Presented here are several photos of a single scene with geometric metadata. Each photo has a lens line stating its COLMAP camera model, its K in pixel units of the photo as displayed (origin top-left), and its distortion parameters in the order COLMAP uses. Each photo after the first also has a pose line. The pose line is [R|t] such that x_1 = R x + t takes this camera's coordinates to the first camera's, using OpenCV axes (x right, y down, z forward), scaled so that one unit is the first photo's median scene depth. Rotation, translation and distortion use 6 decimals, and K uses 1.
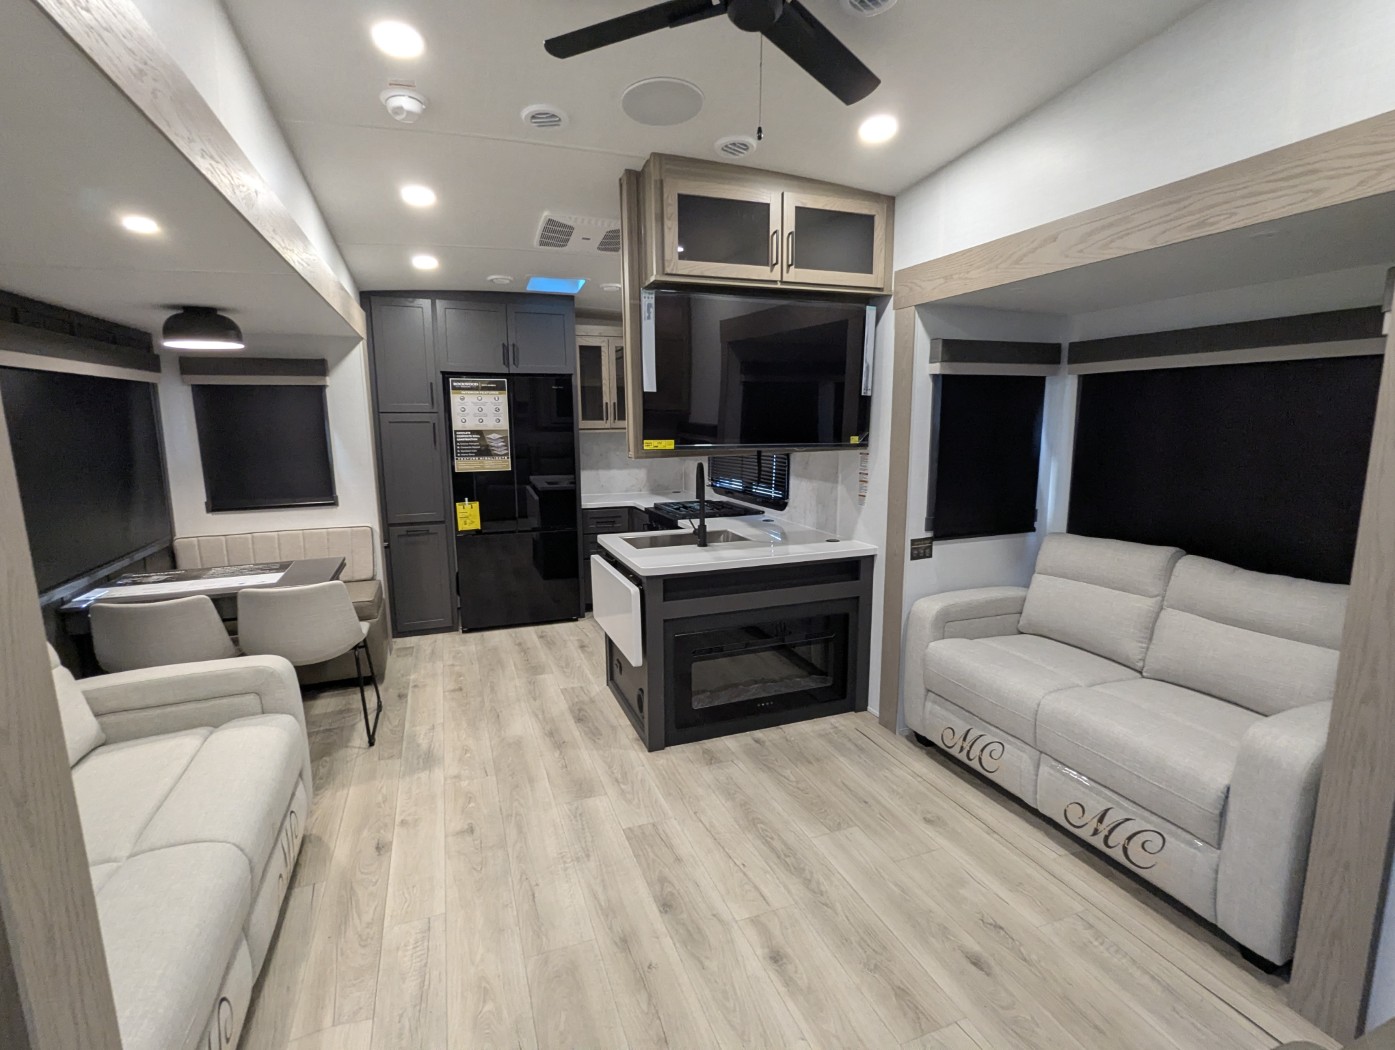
lens RADIAL K [[662.4, 0, 696.6], [0, 662.4, 525.7], [0, 0, 1]] dist [-0.003256, 0.002573]
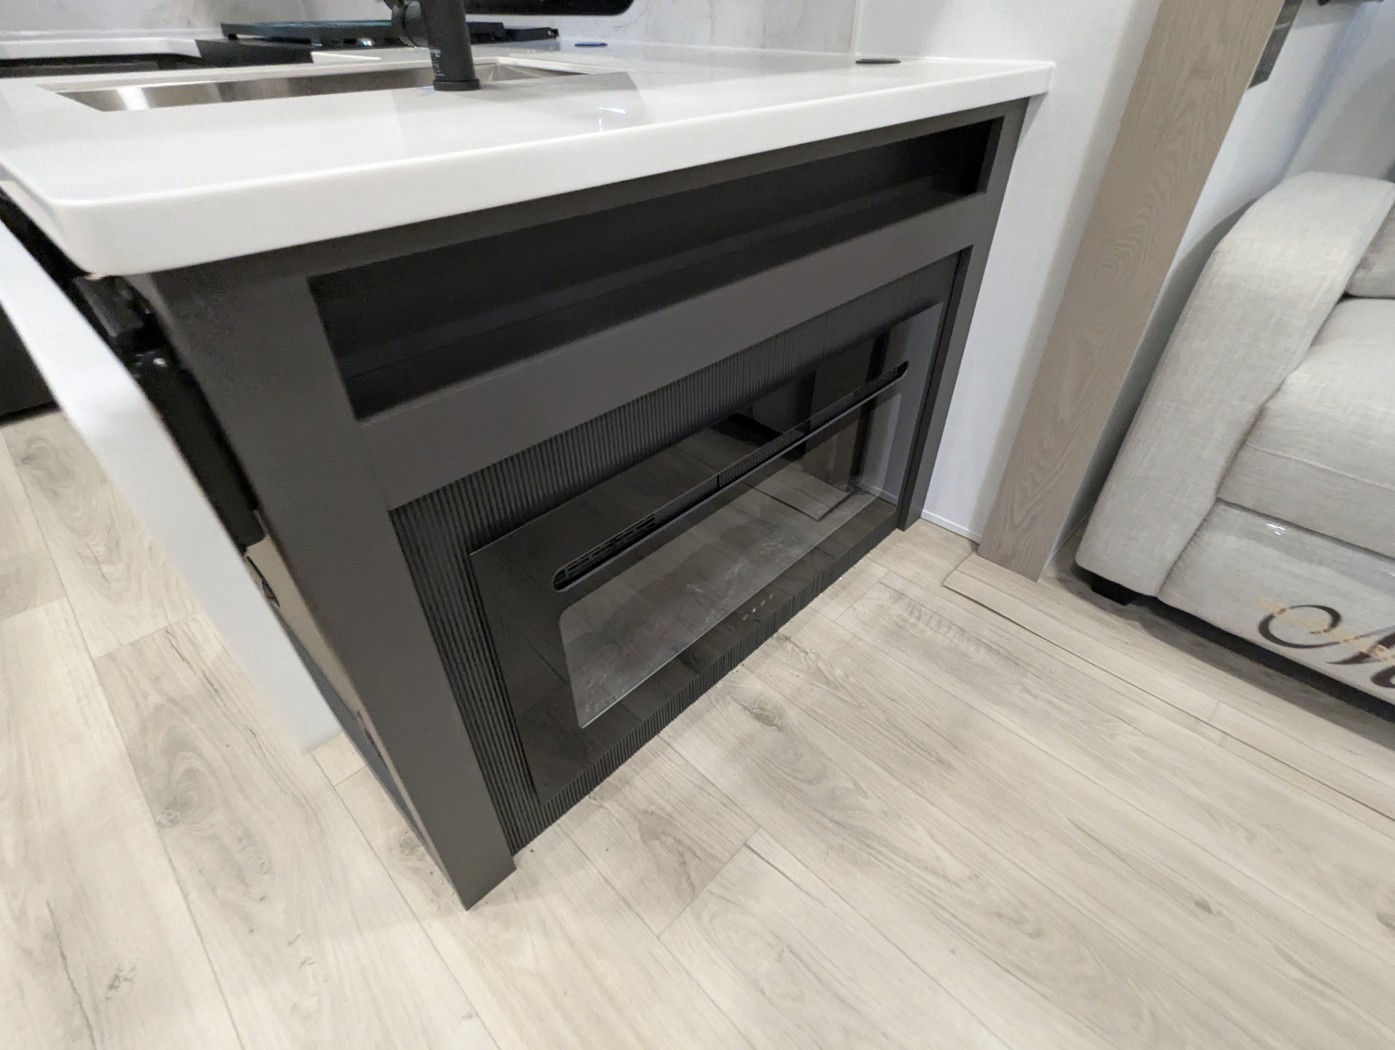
lens RADIAL K [[662.4, 0, 696.0], [0, 662.4, 526.4], [0, 0, 1]] dist [-0.003256, 0.002573]
pose [[0.908114, -0.257578, 0.330126, -0.035096], [0.065264, 0.865844, 0.496040, 0.061871], [-0.413606, -0.428915, 0.803095, 0.830115]]
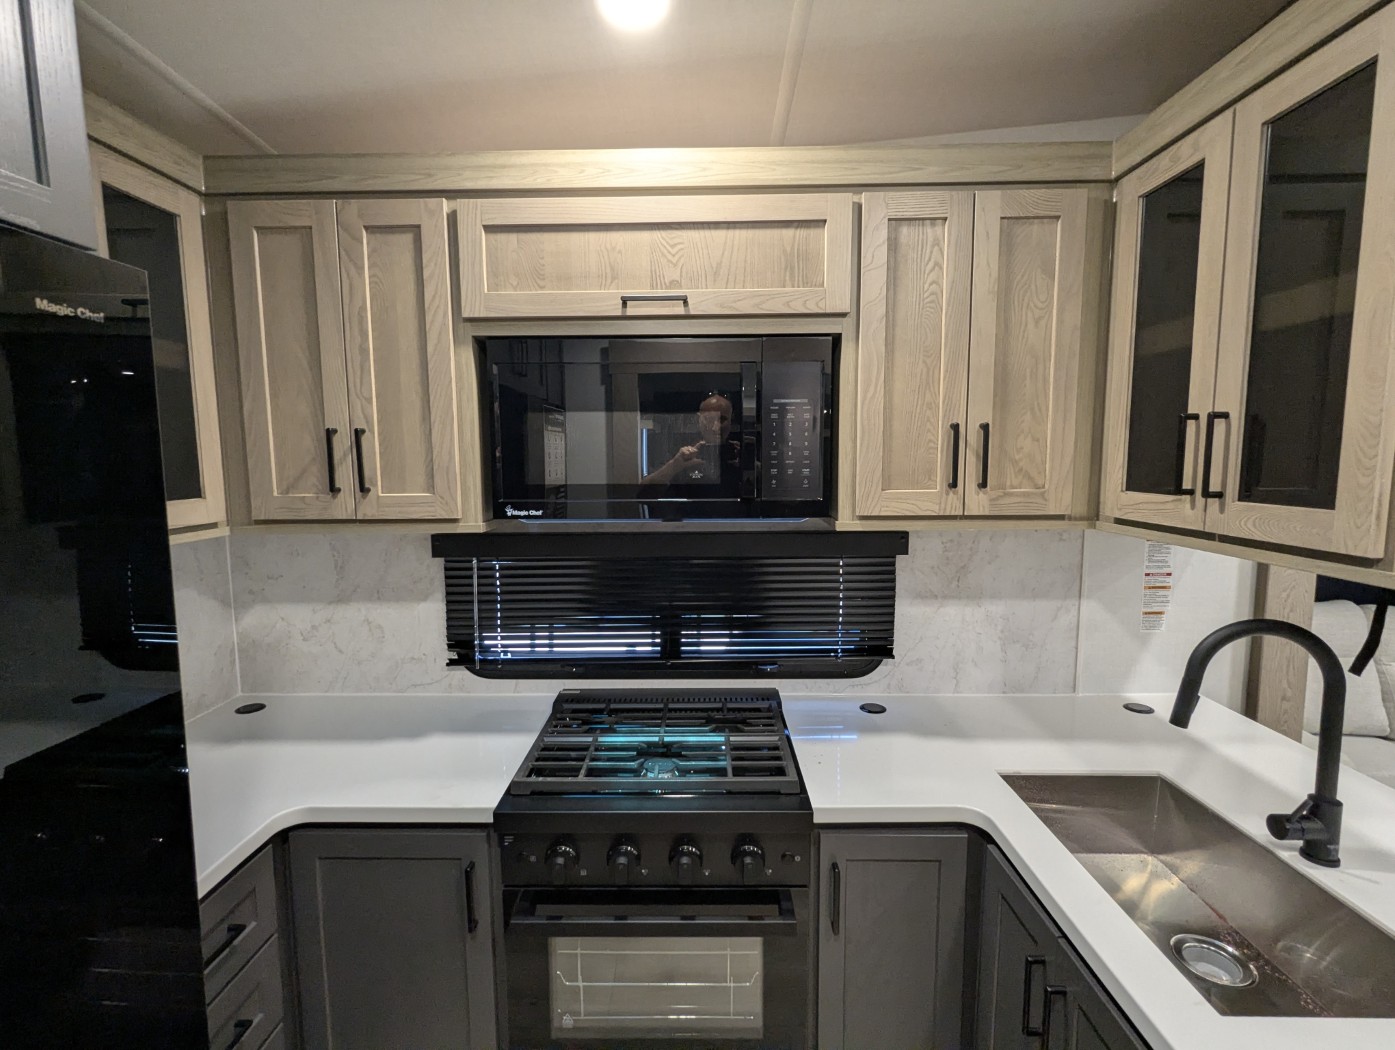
lens RADIAL K [[662.4, 0, 695.2], [0, 662.4, 527.7], [0, 0, 1]] dist [-0.003256, 0.002573]
pose [[0.371028, -0.098579, 0.923375, -0.475798], [0.155969, 0.986839, 0.042684, -0.234985], [-0.915430, 0.128181, 0.381520, 1.317478]]
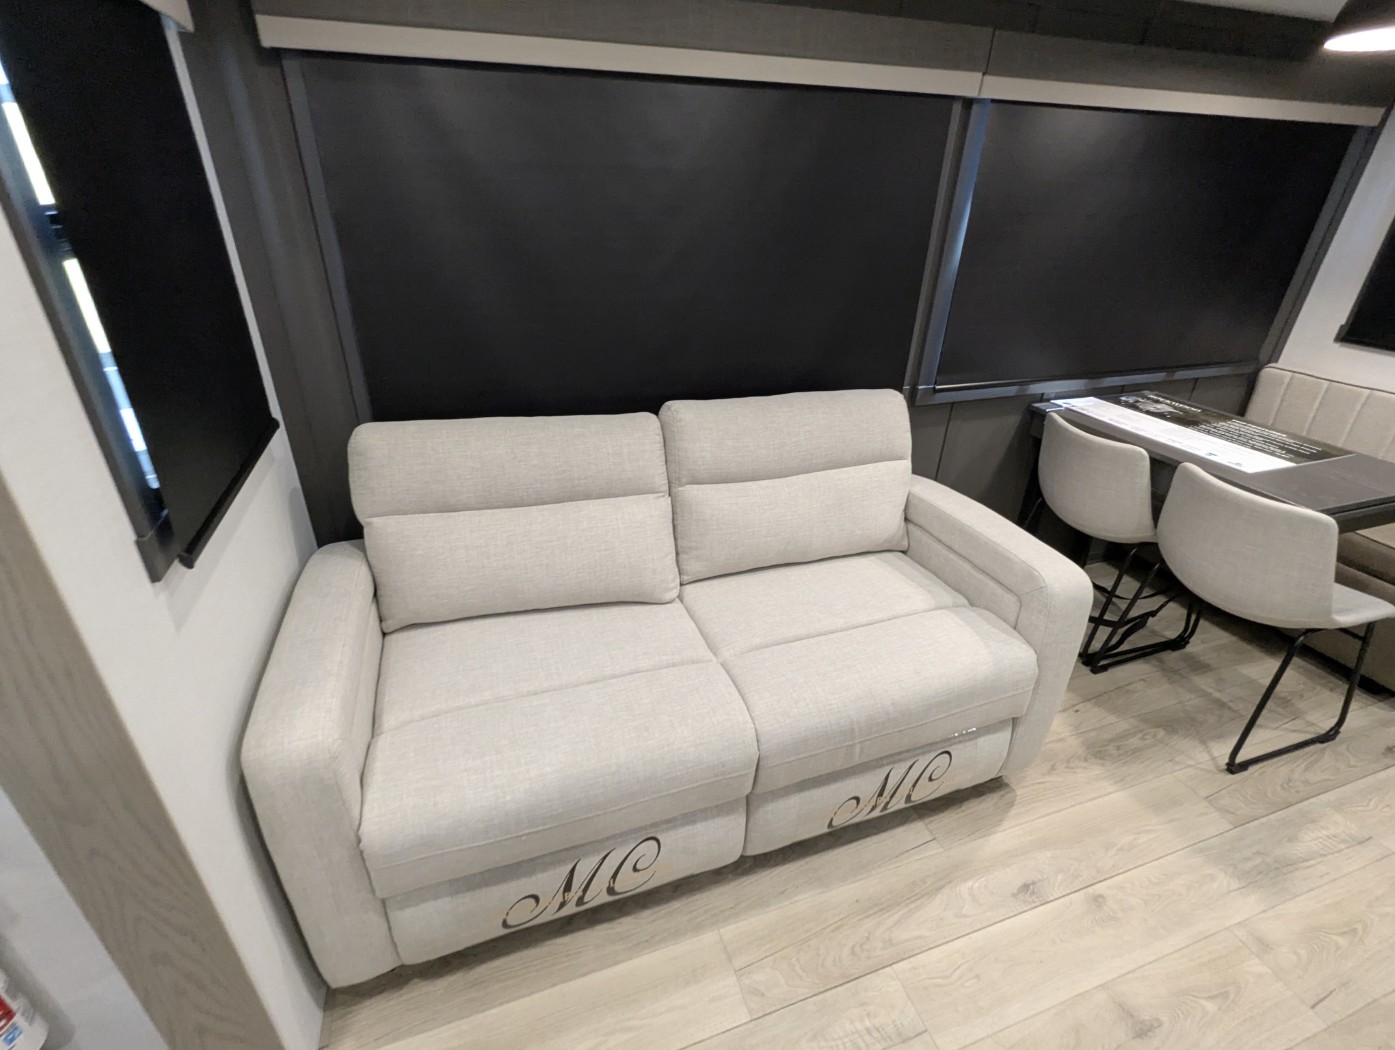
lens RADIAL K [[662.4, 0, 696.7], [0, 662.4, 525.1], [0, 0, 1]] dist [-0.003256, 0.002573]
pose [[-0.027492, 0.472065, -0.881135, -0.041724], [-0.187528, 0.863383, 0.468405, -0.067904], [0.981874, 0.178115, 0.064789, 0.449490]]
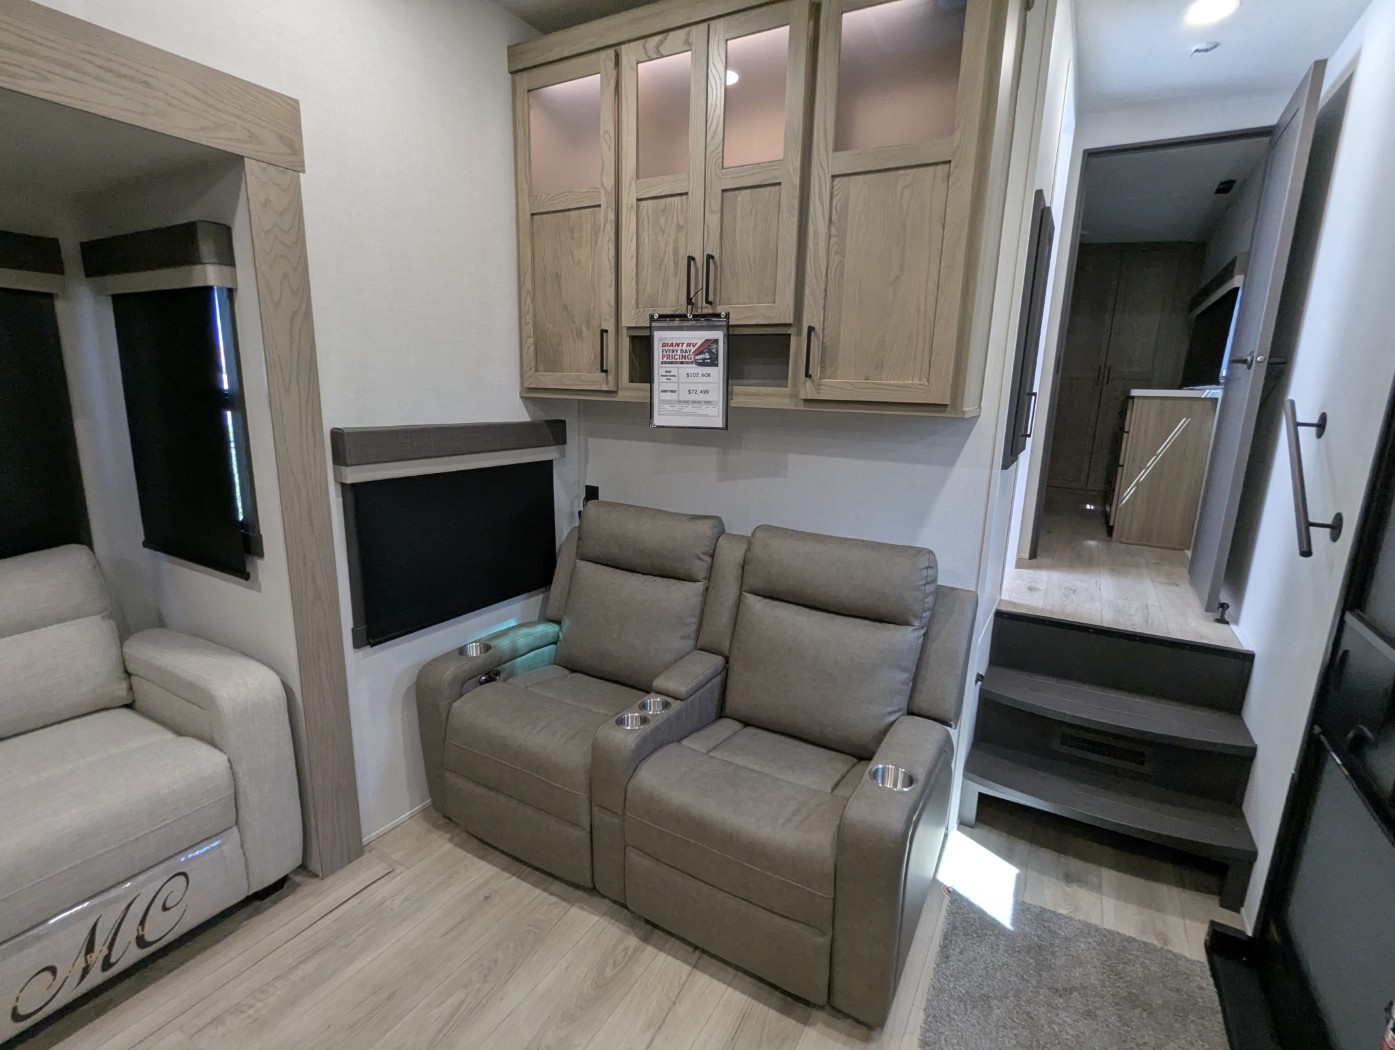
lens RADIAL K [[662.4, 0, 698.4], [0, 662.4, 527.1], [0, 0, 1]] dist [-0.003256, 0.002573]
pose [[-0.628086, -0.173307, 0.758599, -0.170007], [0.100842, 0.948534, 0.300191, -0.082940], [-0.771582, 0.265045, -0.578284, 0.575693]]
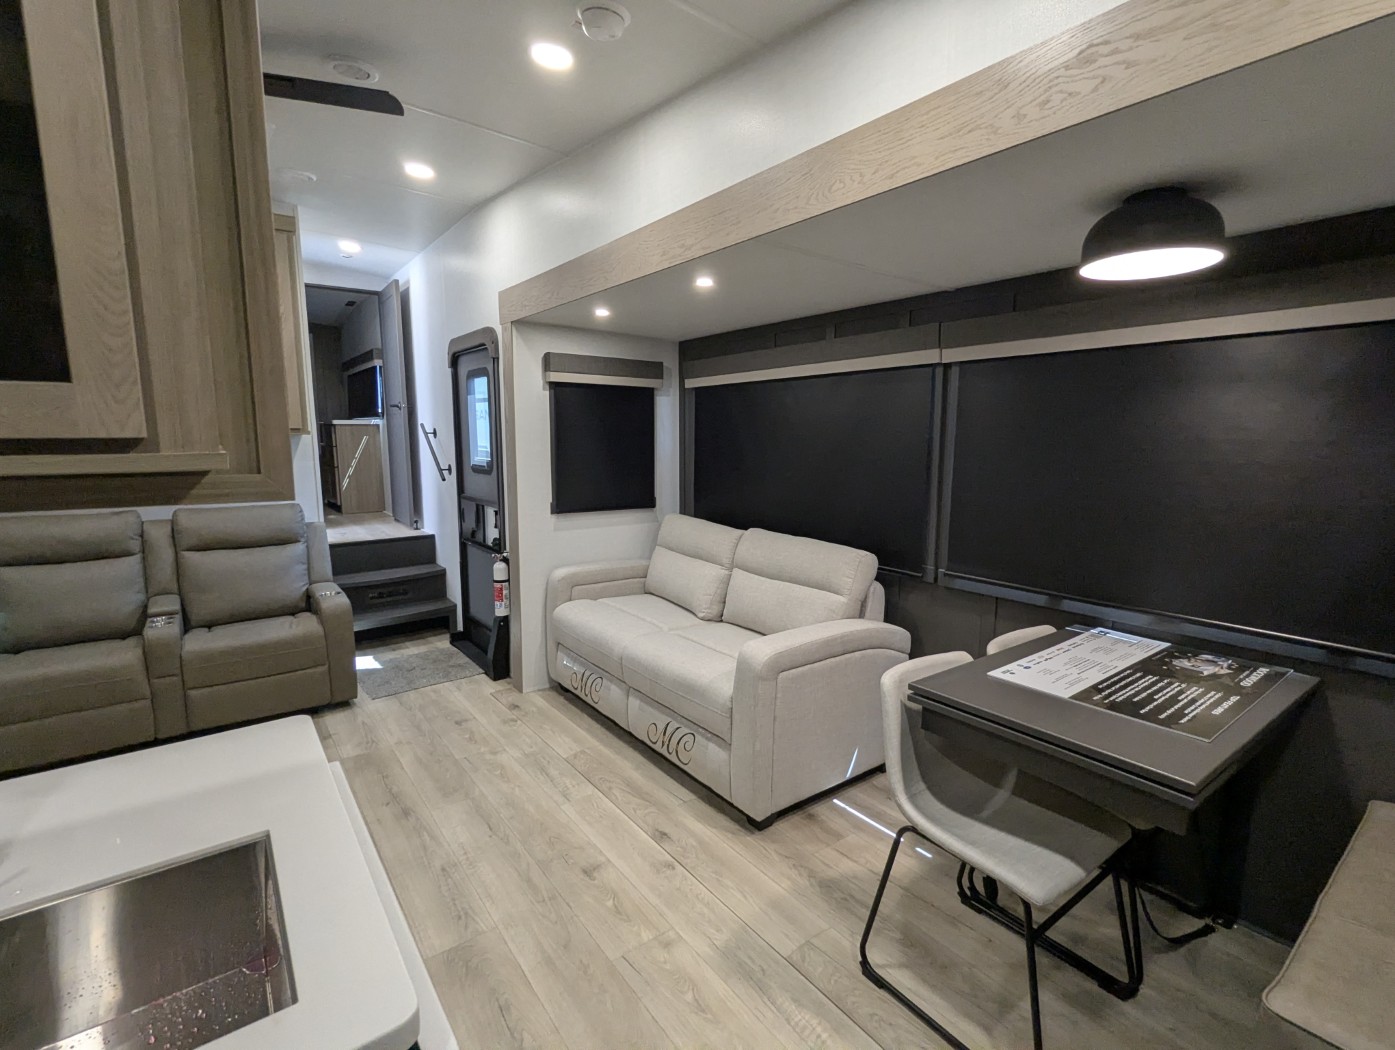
lens RADIAL K [[662.4, 0, 697.3], [0, 662.4, 527.4], [0, 0, 1]] dist [-0.003256, 0.002573]
pose [[-0.963944, 0.045179, -0.262243, -0.228894], [-0.036624, 0.953581, 0.298901, -0.212079], [0.263574, 0.297728, -0.917544, 1.445159]]
